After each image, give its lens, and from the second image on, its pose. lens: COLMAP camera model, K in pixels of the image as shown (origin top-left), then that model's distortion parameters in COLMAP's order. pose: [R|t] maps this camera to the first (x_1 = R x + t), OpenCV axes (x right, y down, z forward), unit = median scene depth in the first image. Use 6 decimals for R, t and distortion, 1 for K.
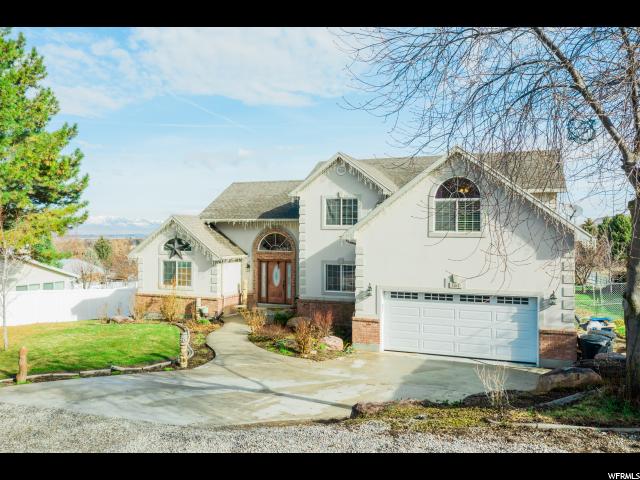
lens RADIAL K [[509.7, 0, 317.8], [0, 509.7, 241.0], [0, 0, 1]] dist [0.000360, -0.003975]
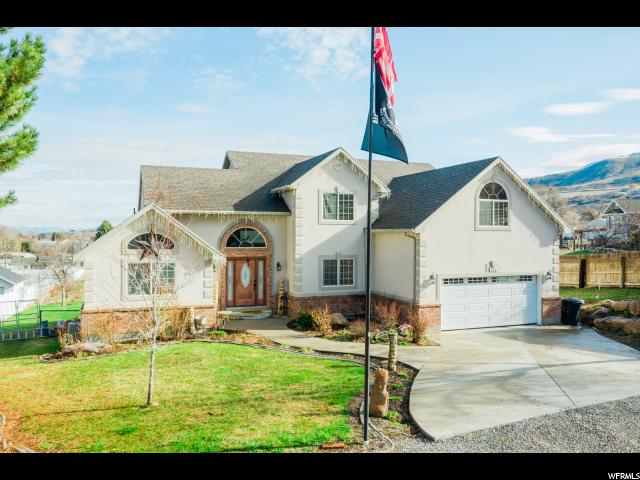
lens RADIAL K [[509.7, 0, 317.8], [0, 509.7, 241.0], [0, 0, 1]] dist [0.000360, -0.003975]
pose [[0.732378, -0.008939, 0.680839, -0.681023], [0.009356, 0.999952, 0.003065, 0.007452], [-0.680834, 0.004125, 0.732426, 0.292528]]
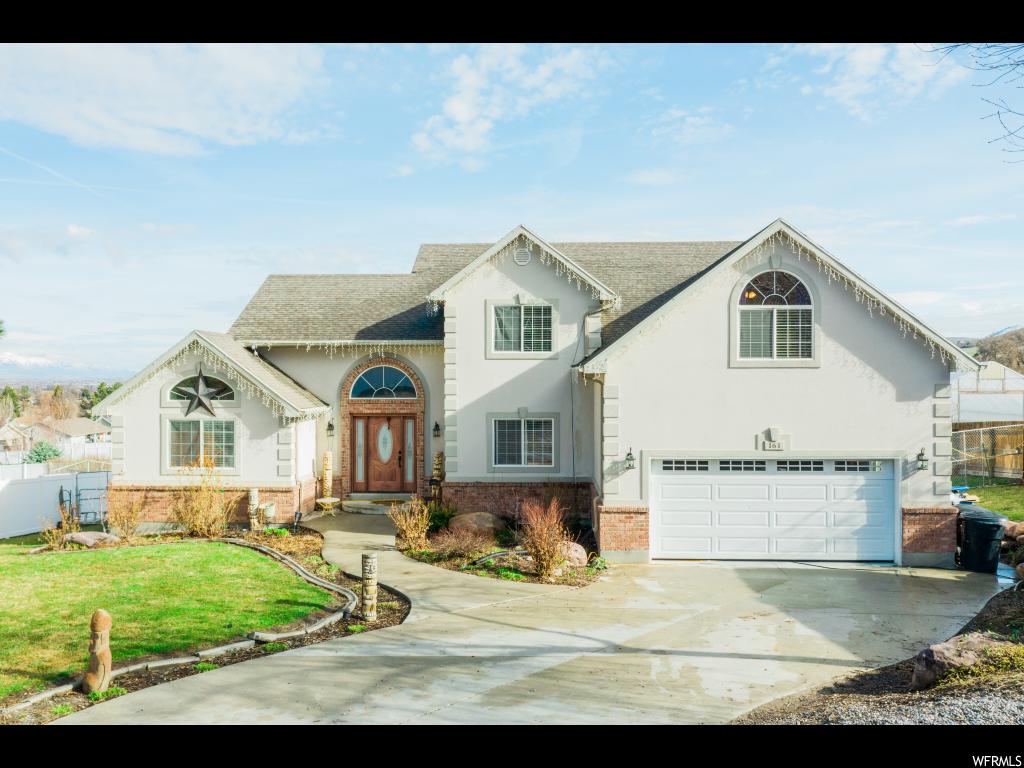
lens RADIAL K [[815.5, 0, 508.5], [0, 815.5, 385.5], [0, 0, 1]] dist [0.000360, -0.003975]
pose [[0.947839, -0.008961, 0.318622, -0.270316], [0.009829, 0.999951, -0.001118, 0.009242], [-0.318597, 0.004191, 0.947881, 0.123591]]
